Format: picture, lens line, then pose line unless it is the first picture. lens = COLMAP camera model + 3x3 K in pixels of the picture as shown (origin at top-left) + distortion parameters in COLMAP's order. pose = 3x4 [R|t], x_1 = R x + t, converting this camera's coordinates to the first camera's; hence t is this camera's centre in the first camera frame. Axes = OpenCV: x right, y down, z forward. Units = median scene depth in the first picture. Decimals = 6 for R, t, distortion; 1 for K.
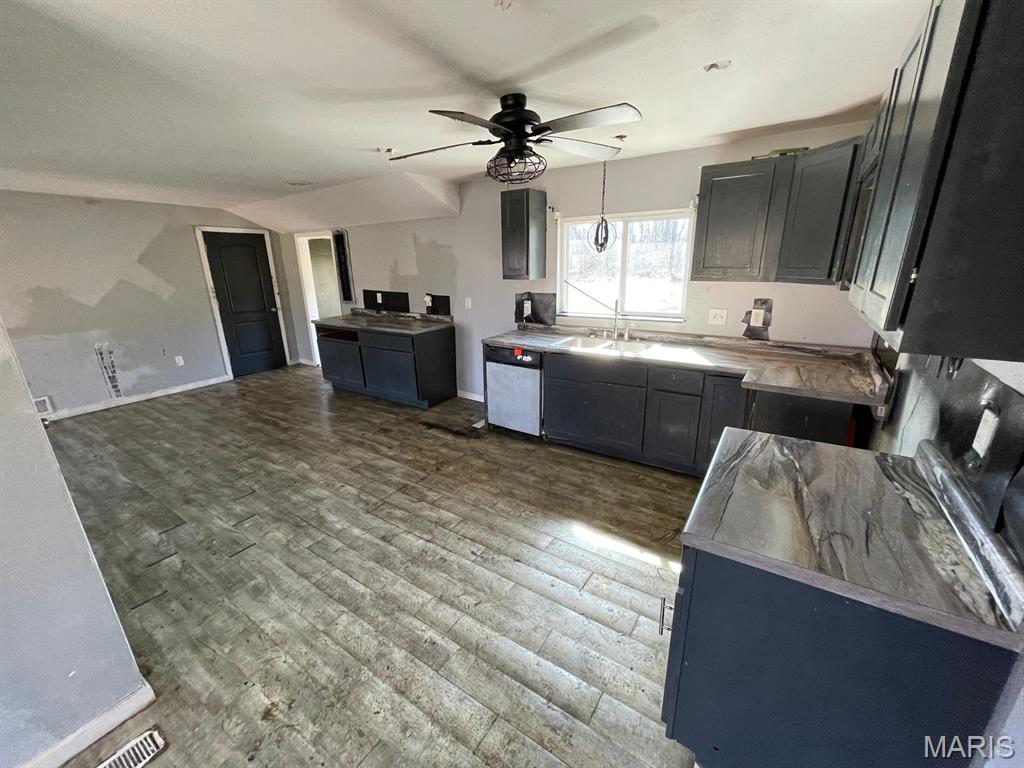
lens RADIAL K [[412.5, 0, 510.4], [0, 412.5, 390.3], [0, 0, 1]] dist [-0.002982, 0.002013]
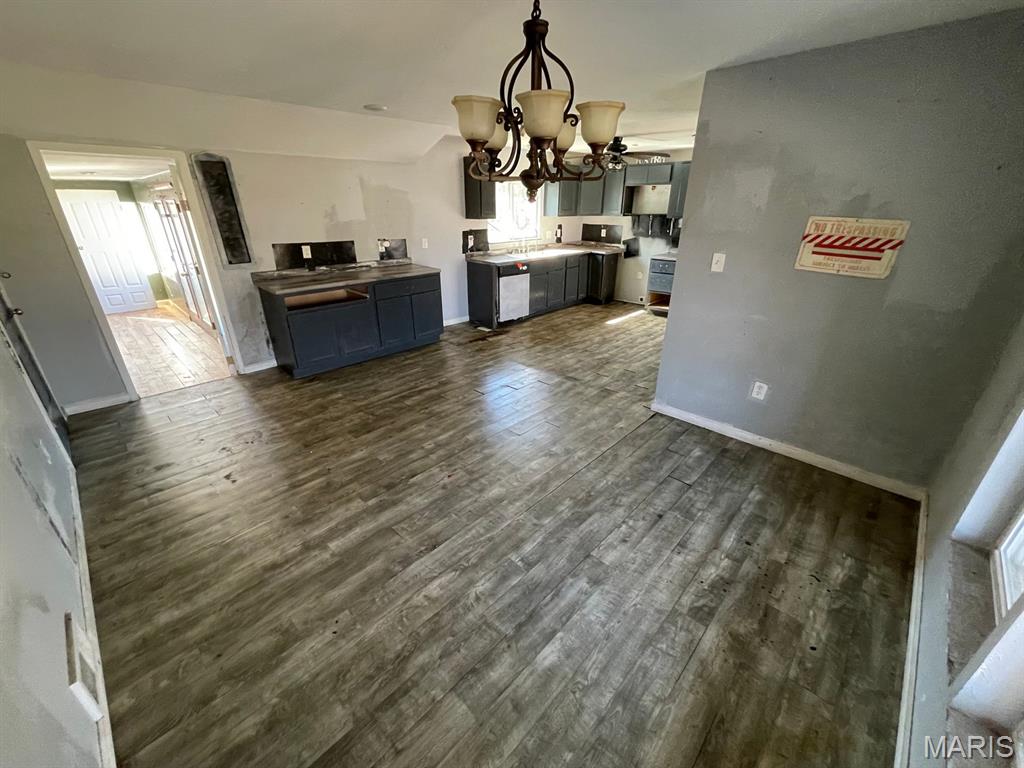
lens RADIAL K [[412.5, 0, 510.4], [0, 412.5, 390.3], [0, 0, 1]] dist [-0.002982, 0.002013]
pose [[0.179736, -0.386624, 0.904553, -1.642696], [0.295508, 0.898279, 0.325224, -0.188309], [-0.938280, 0.208848, 0.275704, 0.691523]]
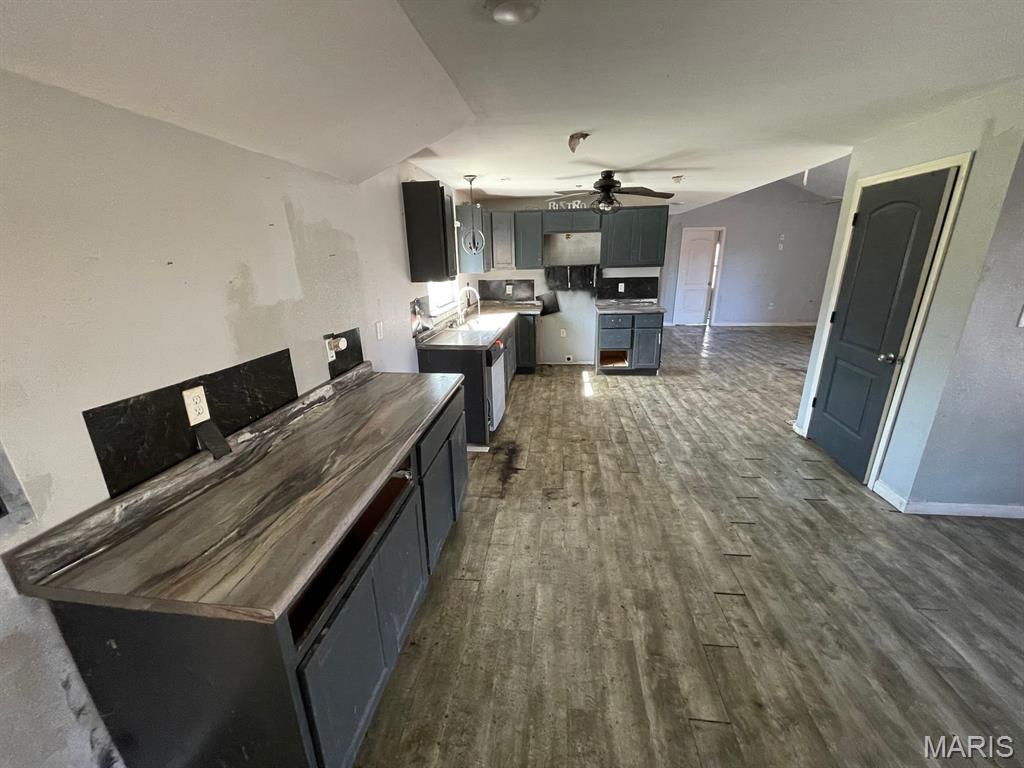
lens RADIAL K [[411.8, 0, 508.3], [0, 411.8, 390.6], [0, 0, 1]] dist [-0.006801, -0.000197]
pose [[-0.447578, -0.248142, 0.859127, -0.959594], [0.305201, 0.860656, 0.407583, -0.422068], [-0.840551, 0.444632, -0.309478, 1.375927]]
